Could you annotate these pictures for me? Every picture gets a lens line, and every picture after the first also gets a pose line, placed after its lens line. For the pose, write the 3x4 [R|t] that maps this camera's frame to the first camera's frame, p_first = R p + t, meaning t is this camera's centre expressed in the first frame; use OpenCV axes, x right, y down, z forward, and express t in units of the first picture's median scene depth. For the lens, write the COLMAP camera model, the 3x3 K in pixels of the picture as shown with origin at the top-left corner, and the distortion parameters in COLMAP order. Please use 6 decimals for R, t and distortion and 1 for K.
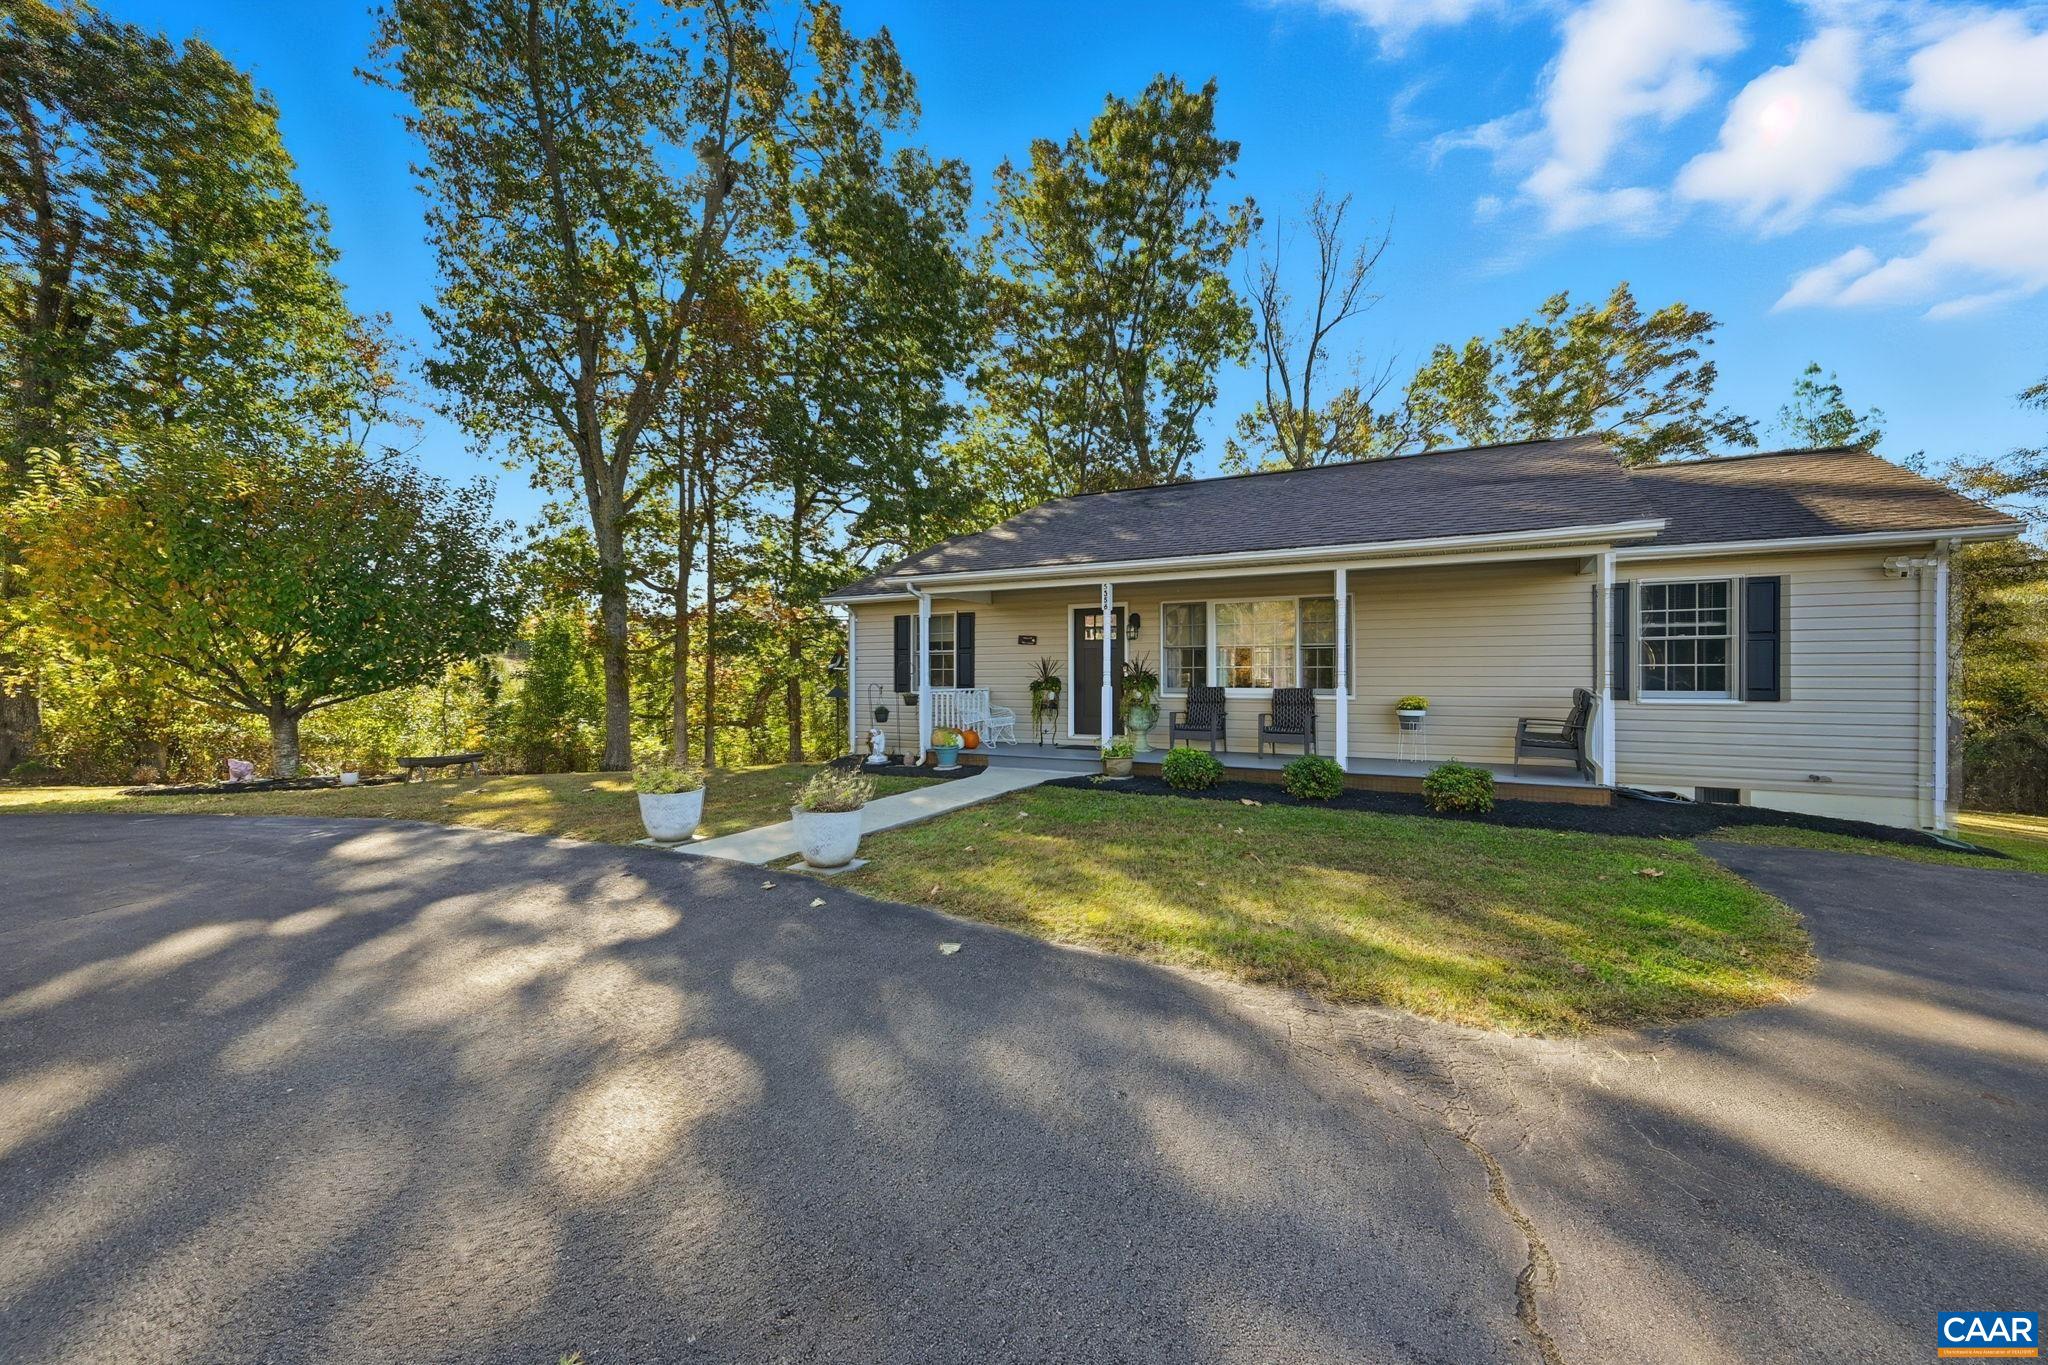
lens RADIAL K [[840.9, 0, 1040.4], [0, 840.9, 680.4], [0, 0, 1]] dist [0.012038, 0.000579]
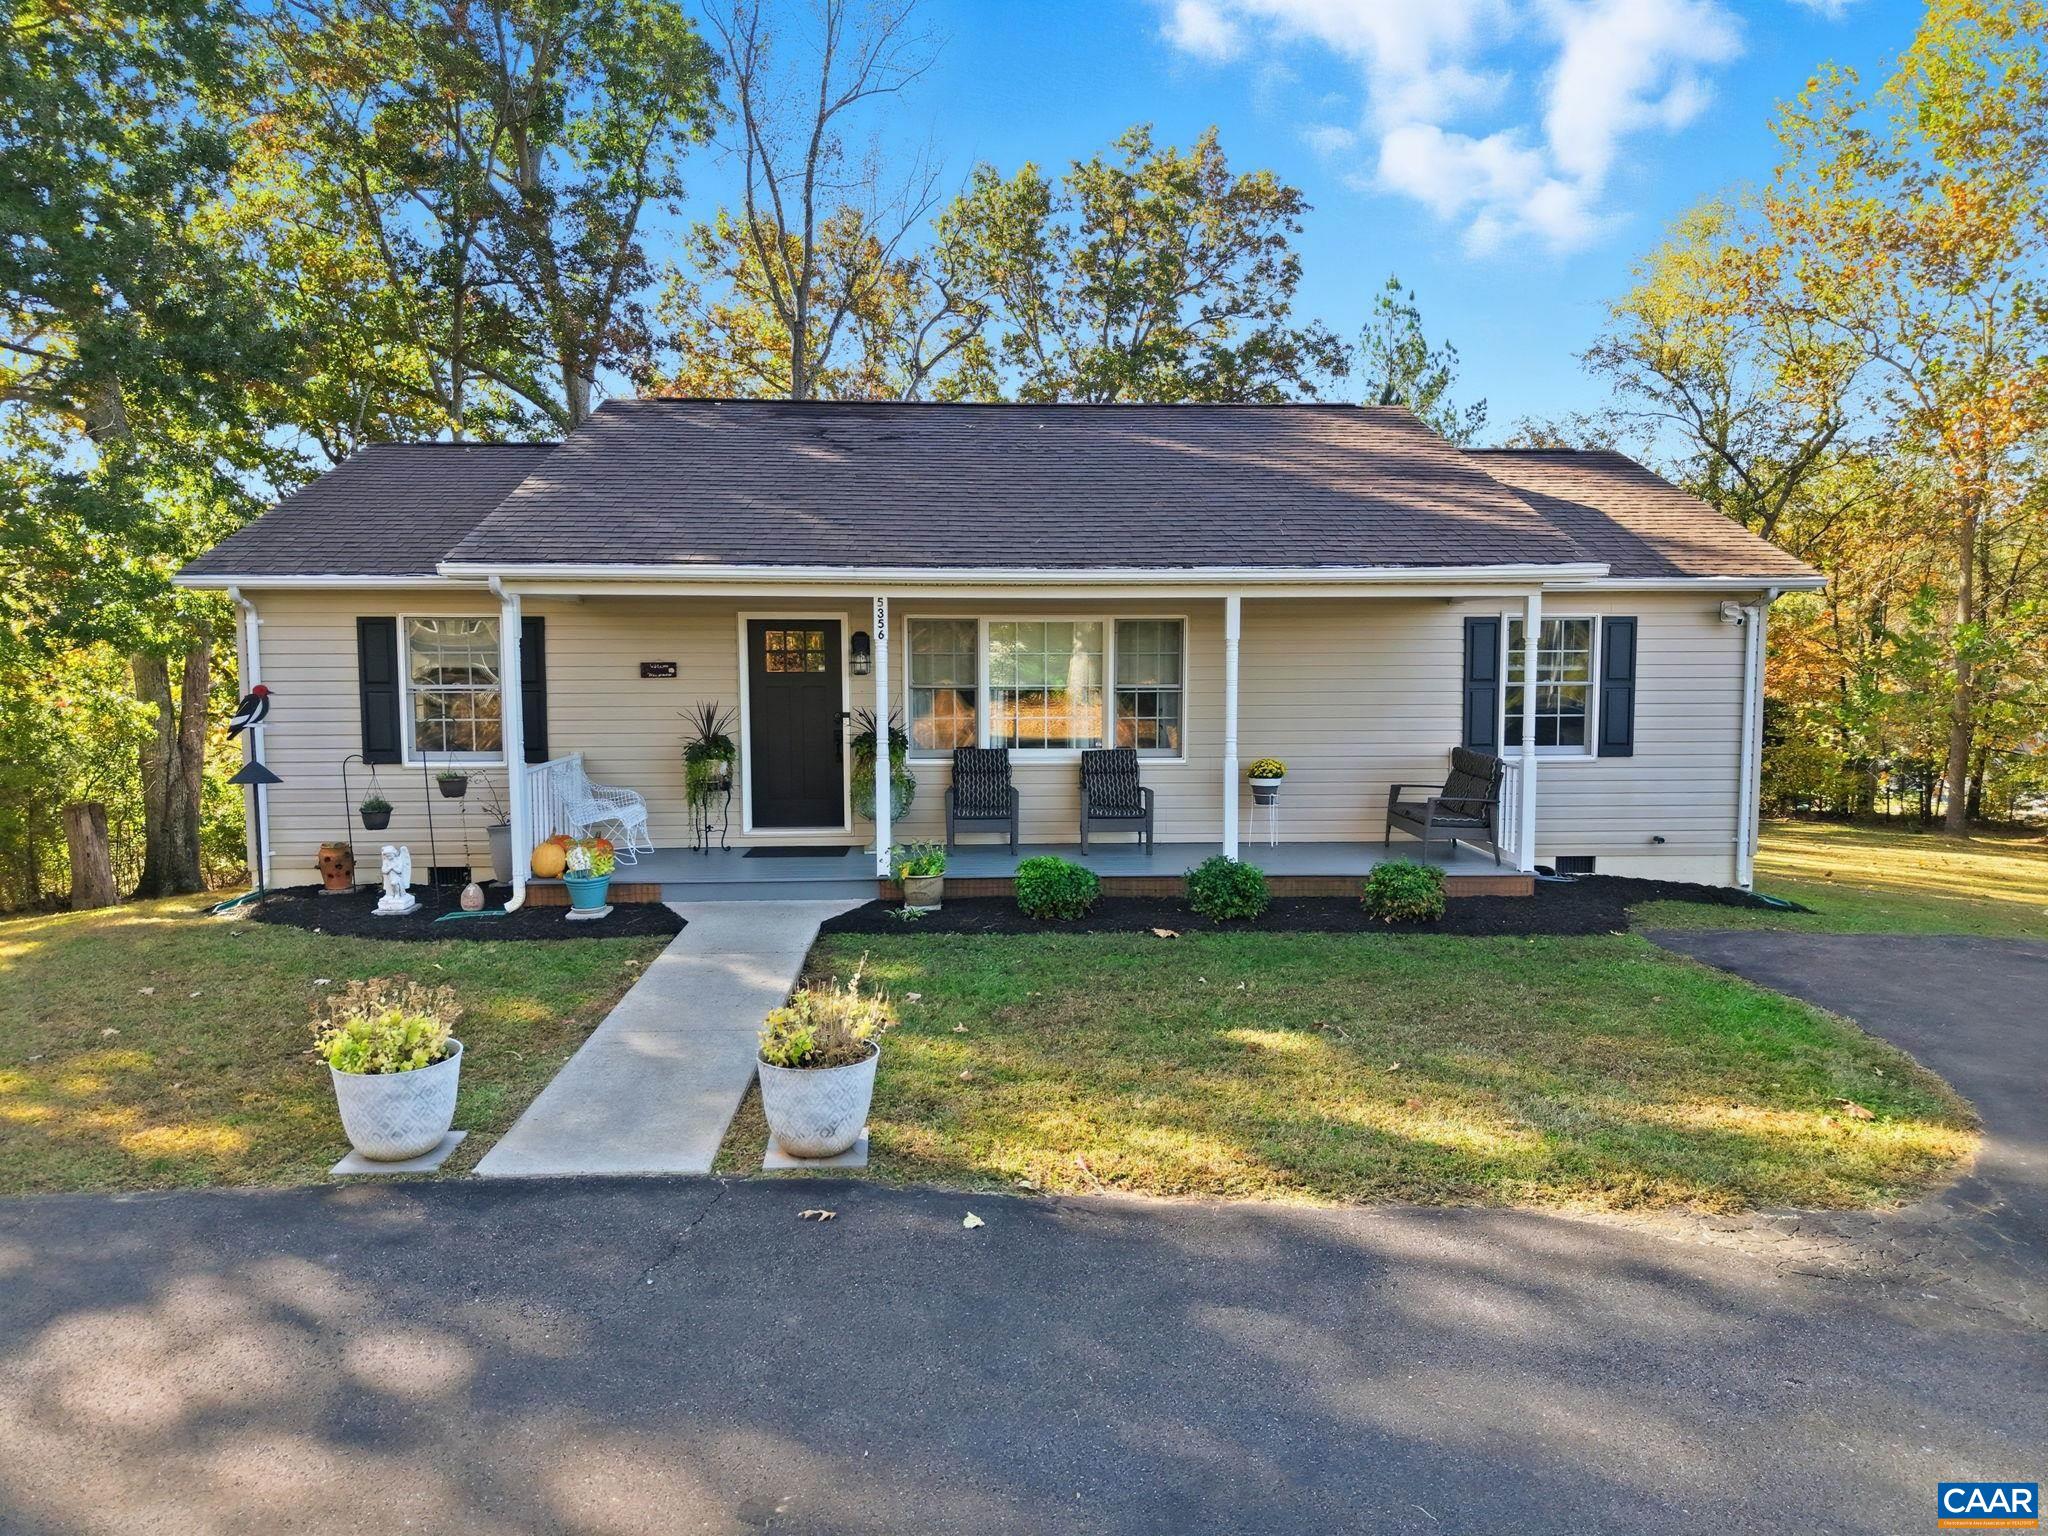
lens RADIAL K [[1394.3, 0, 1034.9], [0, 1394.3, 756.6], [0, 0, 1]] dist [0.046833, -0.016509]
pose [[0.852365, -0.041989, 0.521259, -0.273079], [0.002953, 0.997142, 0.075495, -0.055763], [-0.522939, -0.062810, 0.850053, 0.041951]]
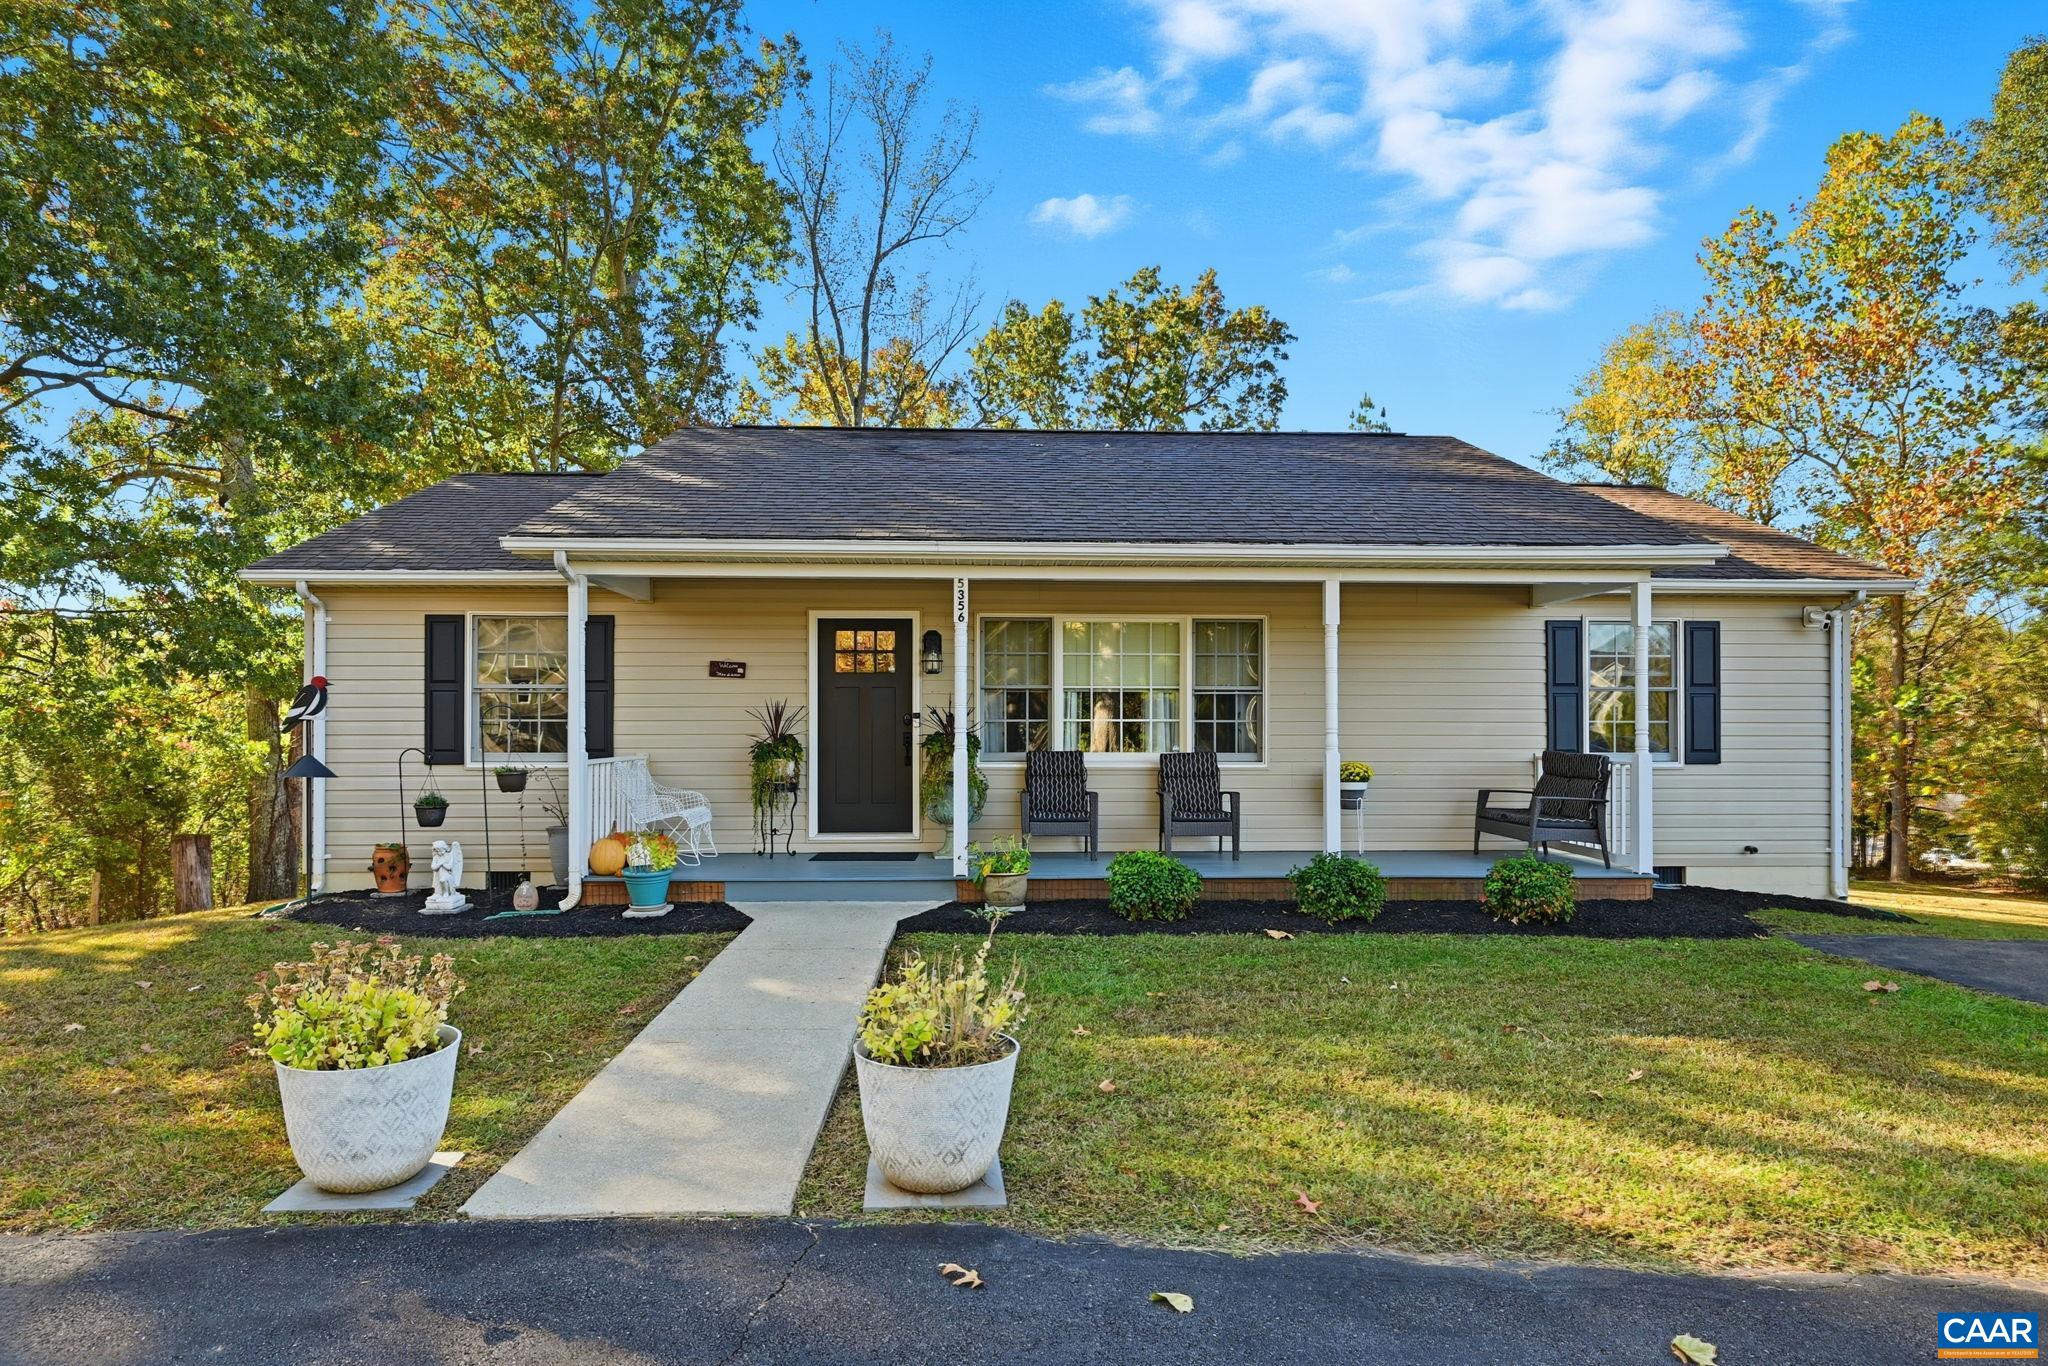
lens RADIAL K [[1192.9, 0, 1032.9], [0, 1192.9, 717.0], [0, 0, 1]] dist [0.006030, 0.006374]
pose [[0.856791, 0.006580, 0.515622, -0.231087], [0.001612, 0.999880, -0.015439, -0.003494], [-0.515661, 0.014059, 0.856677, 0.191829]]
